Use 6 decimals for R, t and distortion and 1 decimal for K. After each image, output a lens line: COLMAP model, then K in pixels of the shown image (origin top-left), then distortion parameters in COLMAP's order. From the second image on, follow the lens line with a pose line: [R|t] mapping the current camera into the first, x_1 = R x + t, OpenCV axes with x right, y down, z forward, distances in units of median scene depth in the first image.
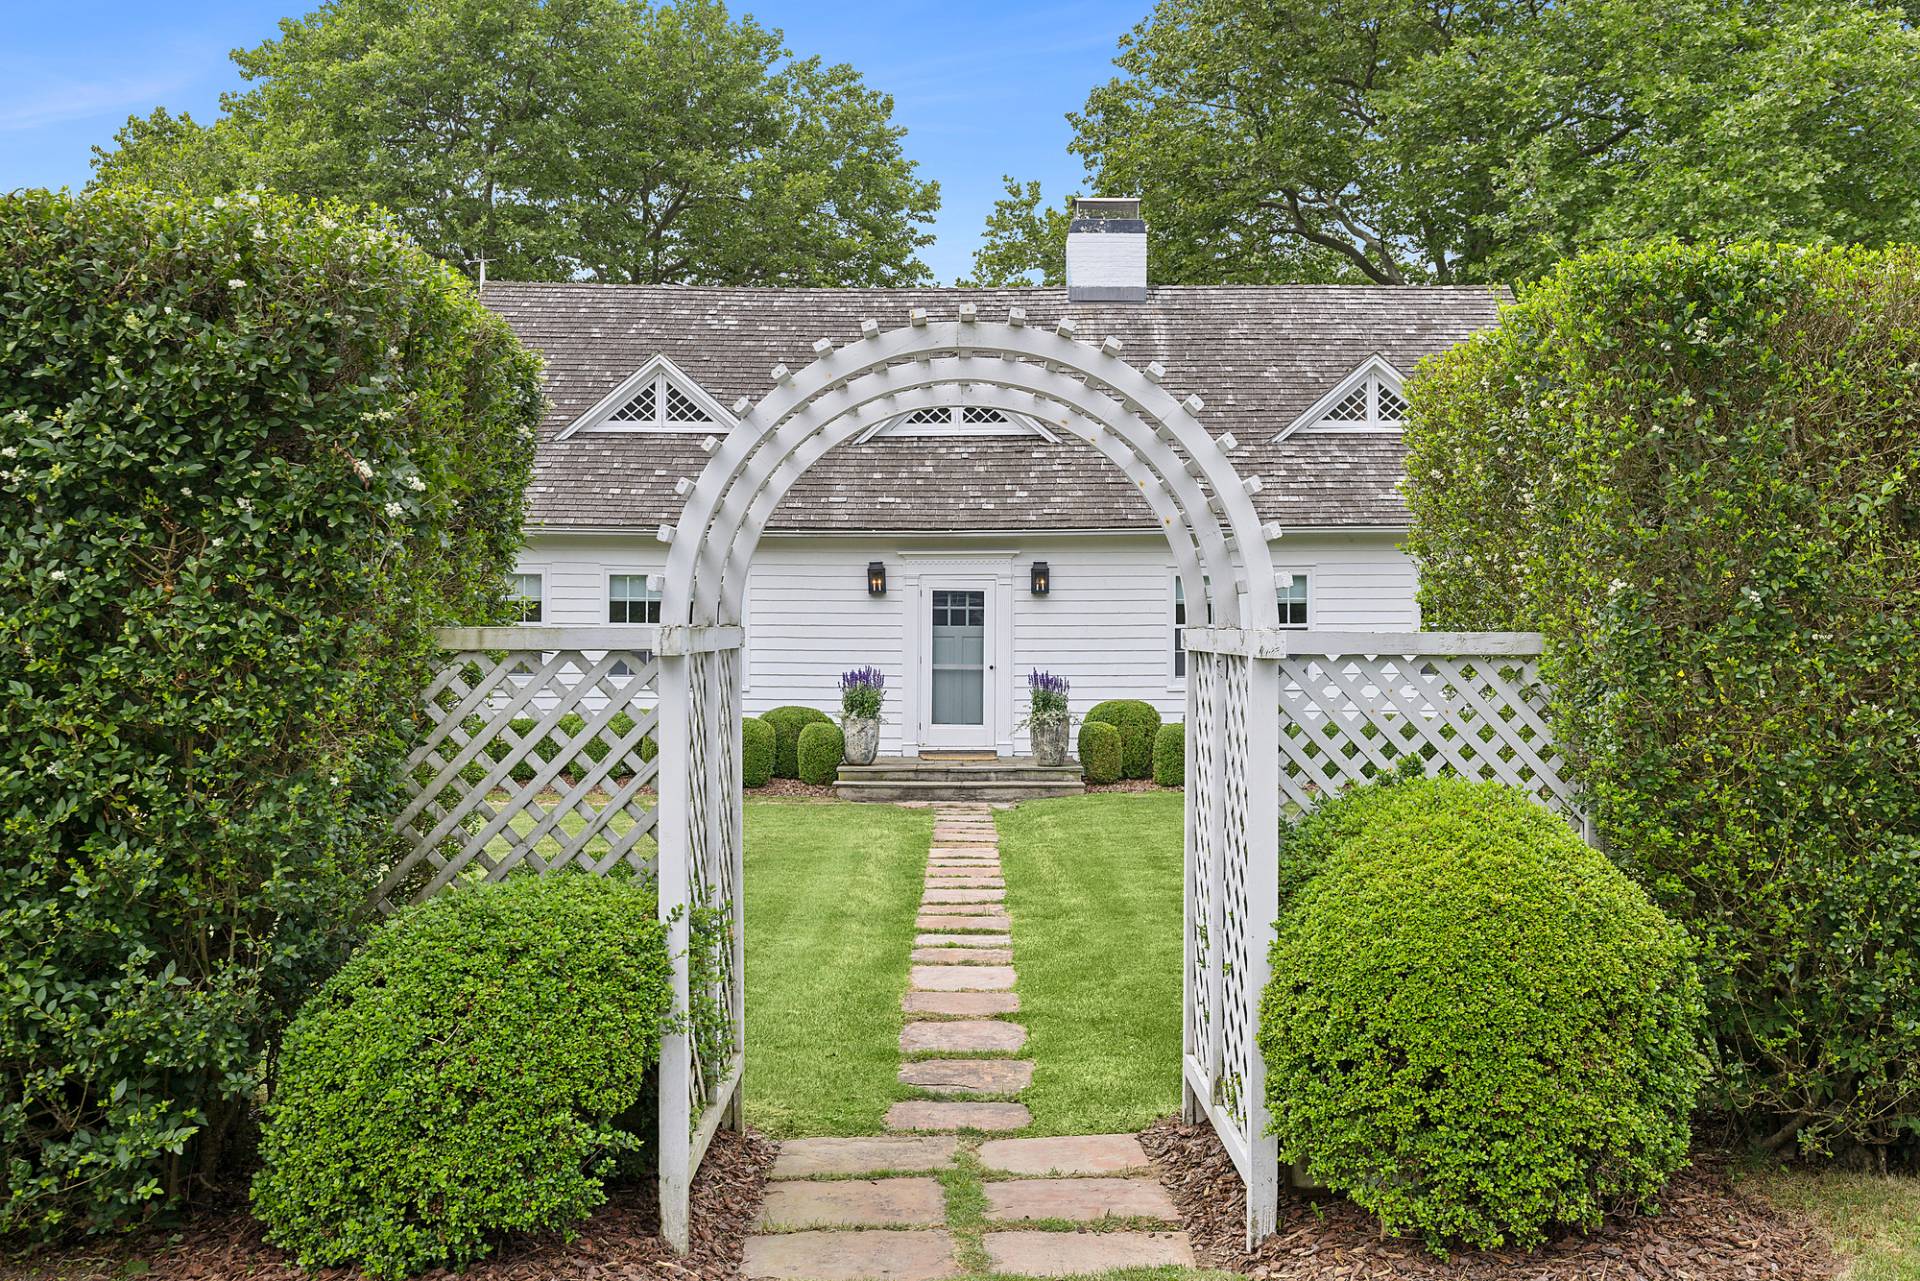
lens RADIAL K [[1986.3, 0, 975.8], [0, 1986.3, 639.6], [0, 0, 1]] dist [-0.033245, 0.000000]
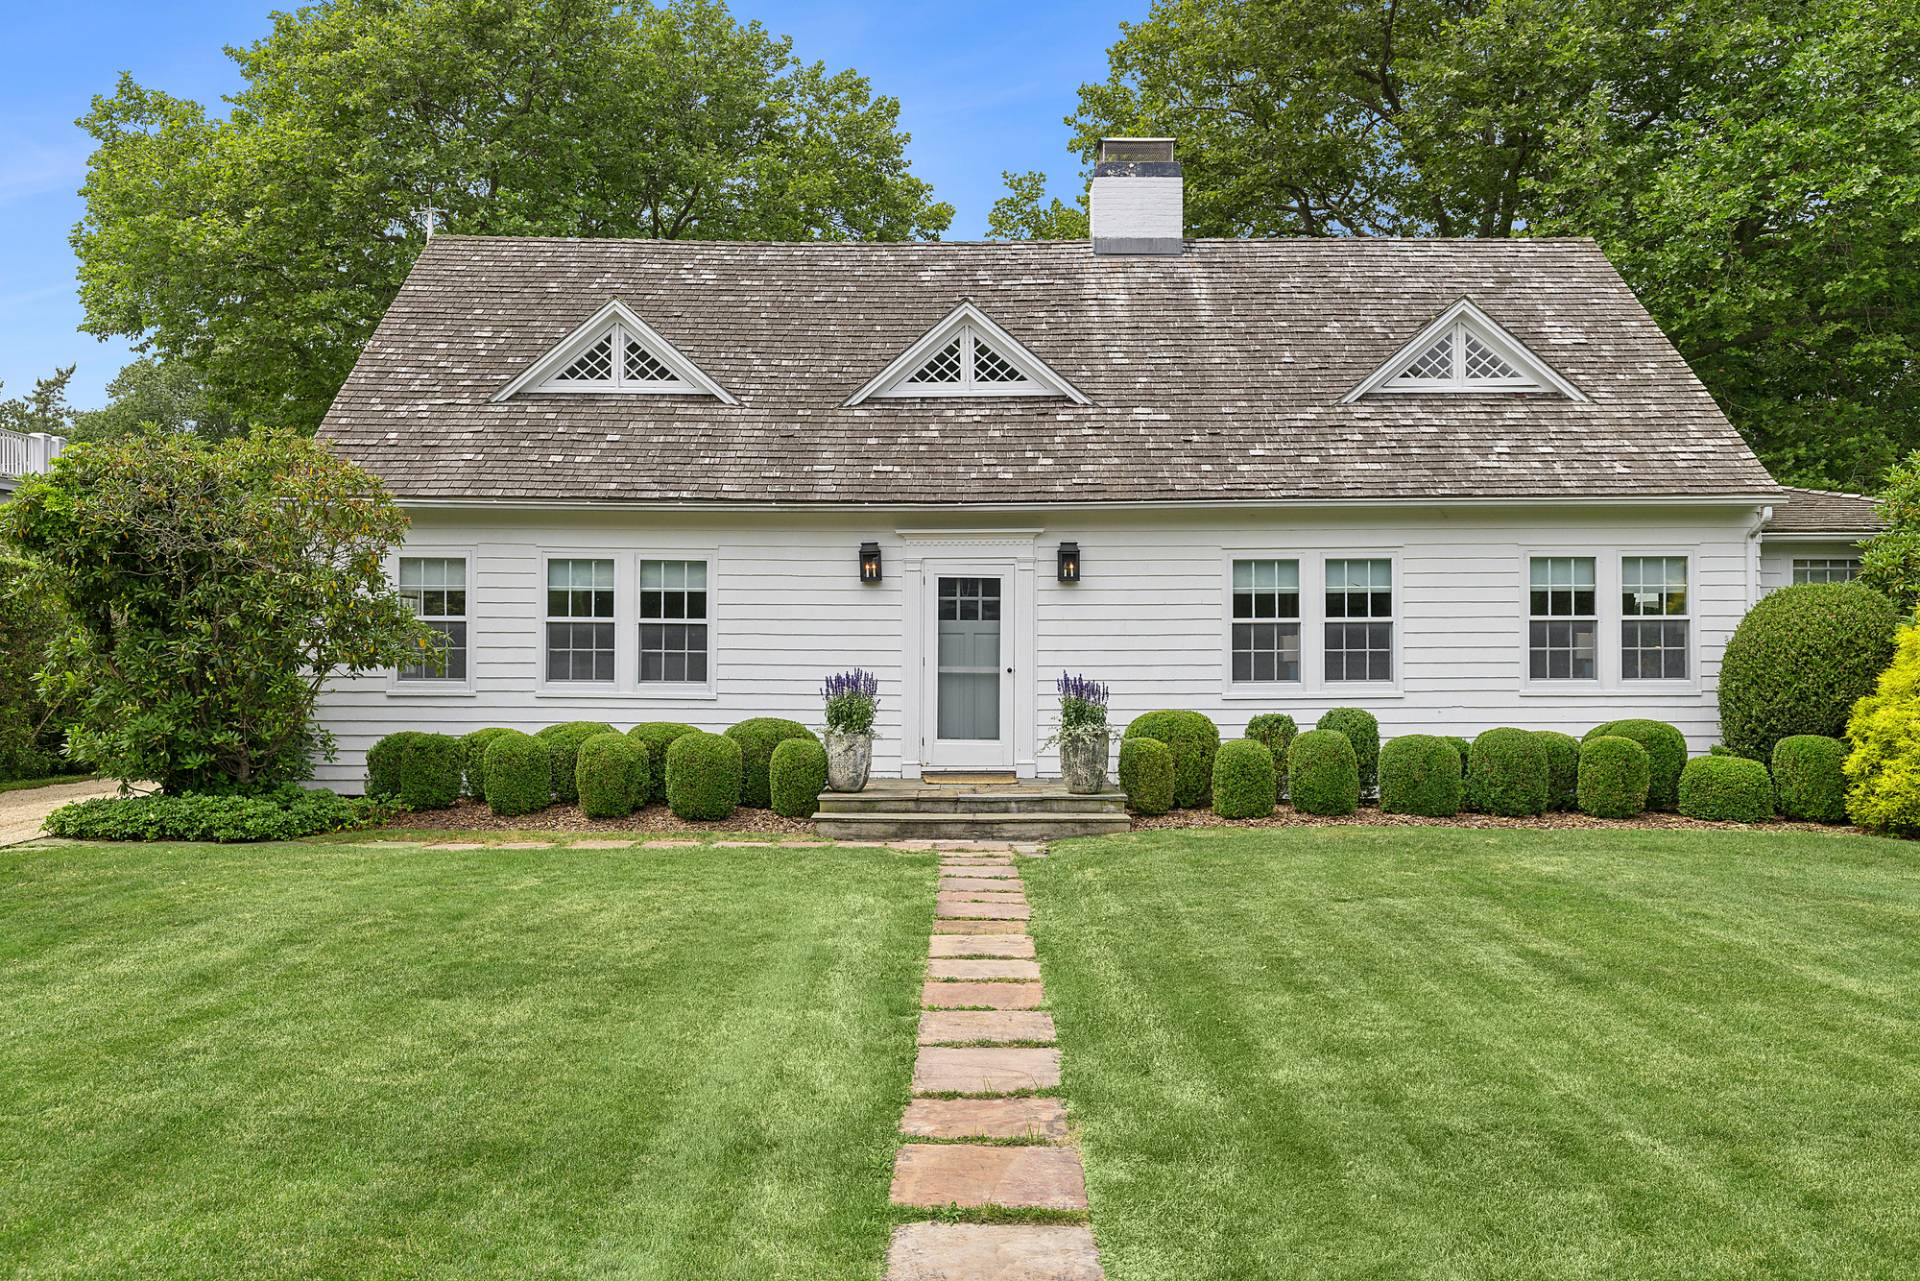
lens RADIAL K [[1986.3, 0, 941.2], [0, 1986.3, 636.3], [0, 0, 1]] dist [-0.033245, 0.000000]
pose [[0.999766, -0.000973, -0.021596, -0.002717], [0.000876, 0.999989, -0.004525, 0.003497], [0.021600, 0.004505, 0.999757, 0.172851]]
